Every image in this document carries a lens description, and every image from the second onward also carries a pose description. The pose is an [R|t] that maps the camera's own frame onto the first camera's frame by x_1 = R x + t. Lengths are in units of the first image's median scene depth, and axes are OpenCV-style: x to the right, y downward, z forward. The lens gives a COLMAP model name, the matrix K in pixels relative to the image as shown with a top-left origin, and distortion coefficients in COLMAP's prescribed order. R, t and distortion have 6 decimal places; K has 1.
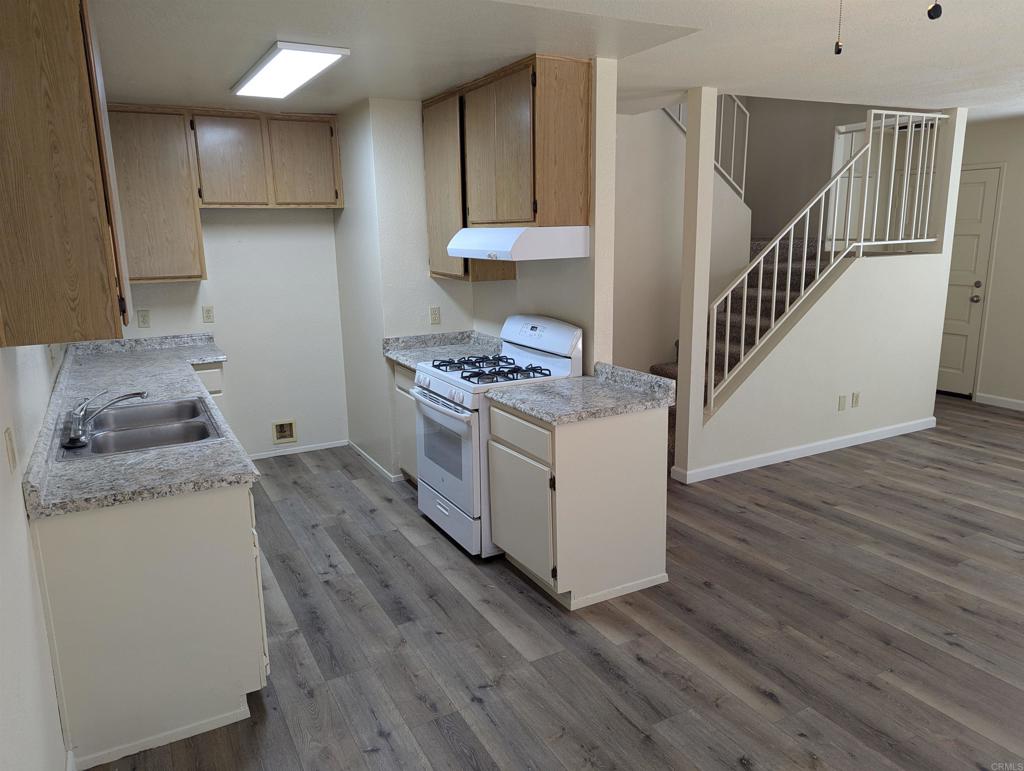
lens RADIAL K [[718.1, 0, 502.7], [0, 718.1, 387.4], [0, 0, 1]] dist [0.073283, -0.067753]
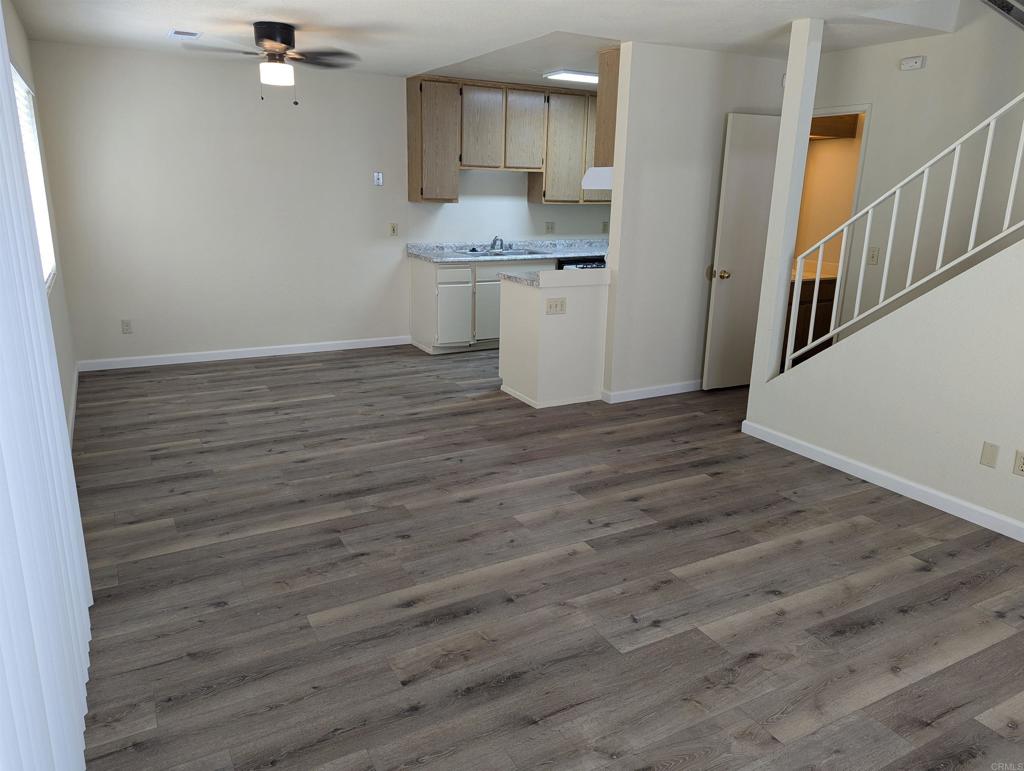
lens RADIAL K [[718.8, 0, 517.1], [0, 718.8, 381.4], [0, 0, 1]] dist [0.070536, -0.064060]
pose [[0.018625, 0.282592, -0.959059, 1.408890], [-0.236204, 0.933317, 0.270420, -0.152657], [0.971525, 0.221497, 0.084133, 0.708705]]
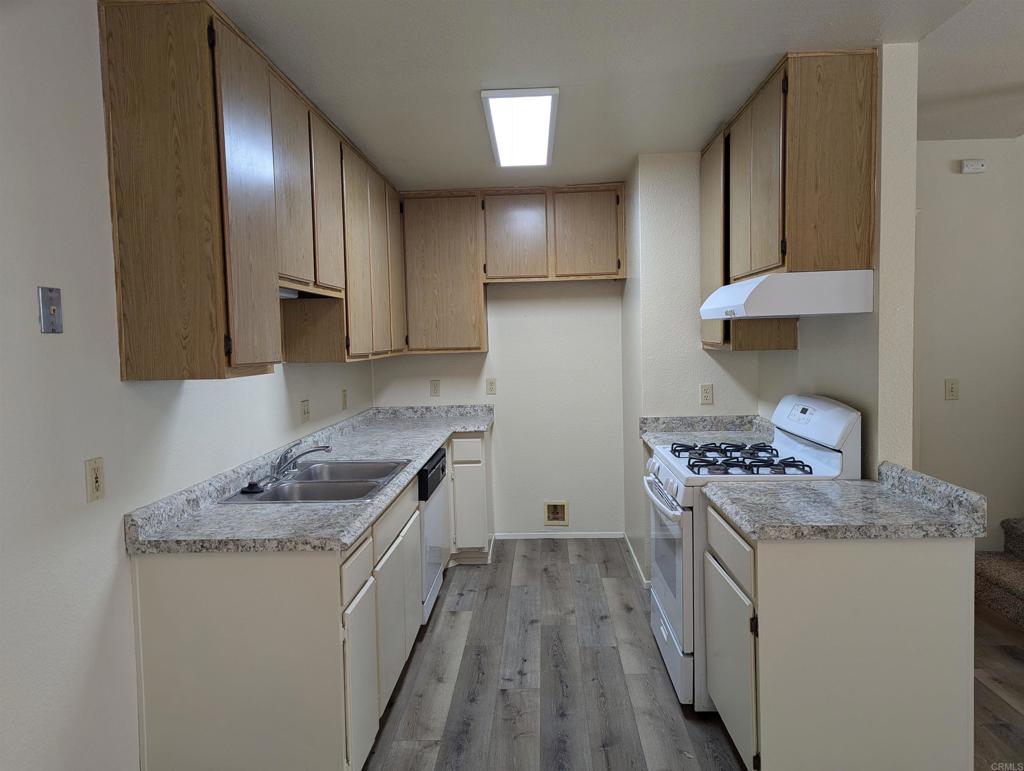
lens RADIAL K [[718.1, 0, 512.0], [0, 718.1, 385.5], [0, 0, 1]] dist [0.071285, -0.072645]
pose [[0.862121, 0.033363, -0.505602, 0.162348], [-0.101080, 0.989098, -0.107089, 0.003545], [0.496517, 0.143430, 0.856095, 0.196753]]
